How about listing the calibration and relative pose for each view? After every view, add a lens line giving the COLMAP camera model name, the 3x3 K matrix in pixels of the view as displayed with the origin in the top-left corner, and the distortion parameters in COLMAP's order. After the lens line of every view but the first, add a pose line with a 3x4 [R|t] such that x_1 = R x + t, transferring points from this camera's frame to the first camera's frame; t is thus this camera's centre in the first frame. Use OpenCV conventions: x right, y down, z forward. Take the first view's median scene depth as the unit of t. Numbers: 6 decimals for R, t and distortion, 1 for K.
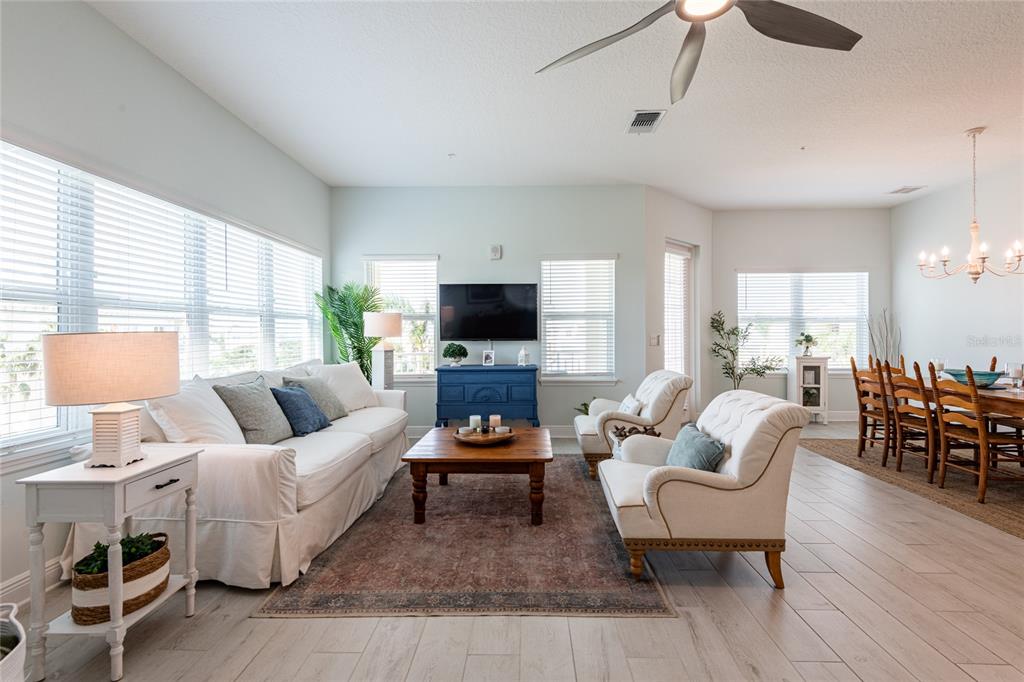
lens RADIAL K [[473.9, 0, 508.2], [0, 473.9, 337.1], [0, 0, 1]] dist [0.022608, -0.010701]
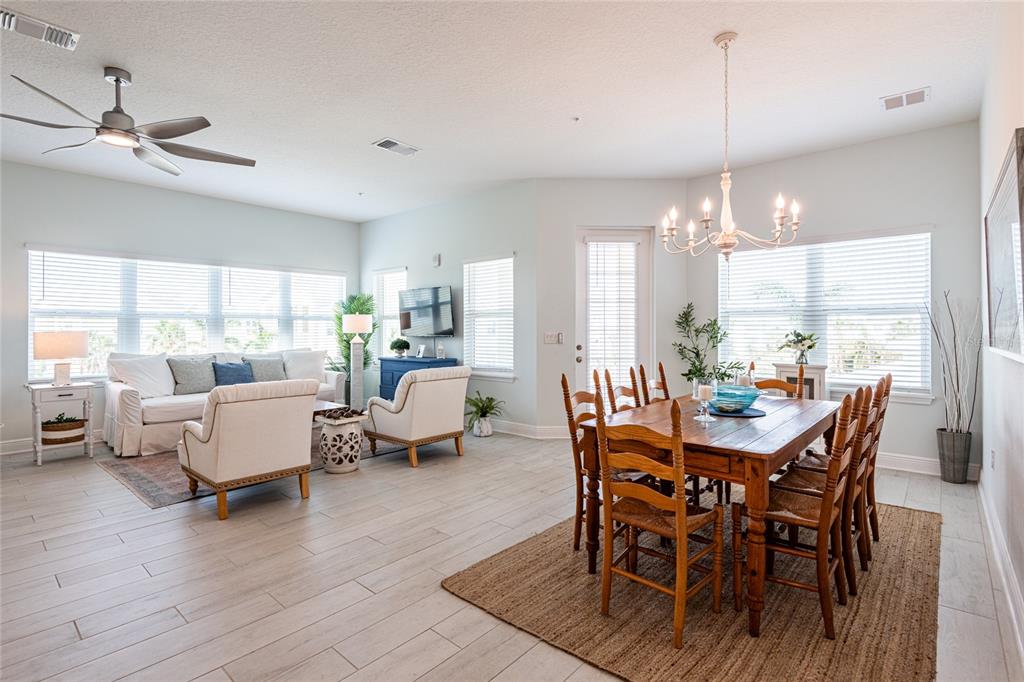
lens RADIAL K [[496.1, 0, 512.6], [0, 496.1, 340.9], [0, 0, 1]] dist [-0.001450, -0.000228]
pose [[0.763182, 0.017510, -0.645946, 0.907365], [-0.002767, 0.999712, 0.023831, -0.011760], [0.646177, -0.016400, 0.763011, 0.195155]]
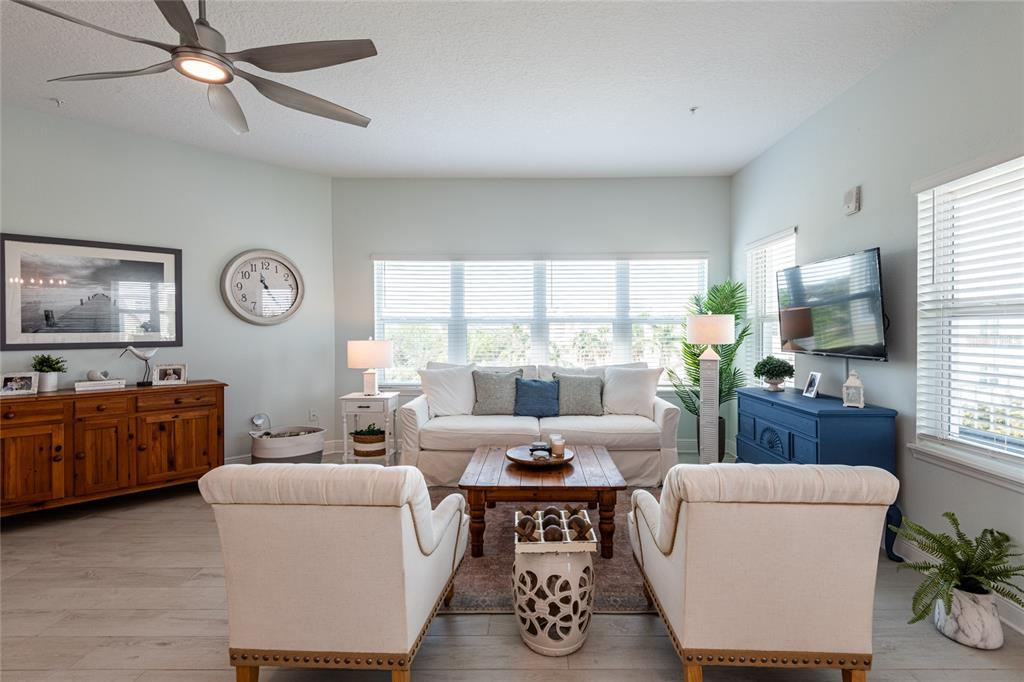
lens RADIAL K [[473.9, 0, 526.1], [0, 473.9, 334.4], [0, 0, 1]] dist [0.022608, -0.010701]
pose [[0.012894, 0.015759, -0.999793, 0.547341], [-0.001976, 0.999874, 0.015735, -0.028110], [0.999915, 0.001773, 0.012924, 0.606550]]
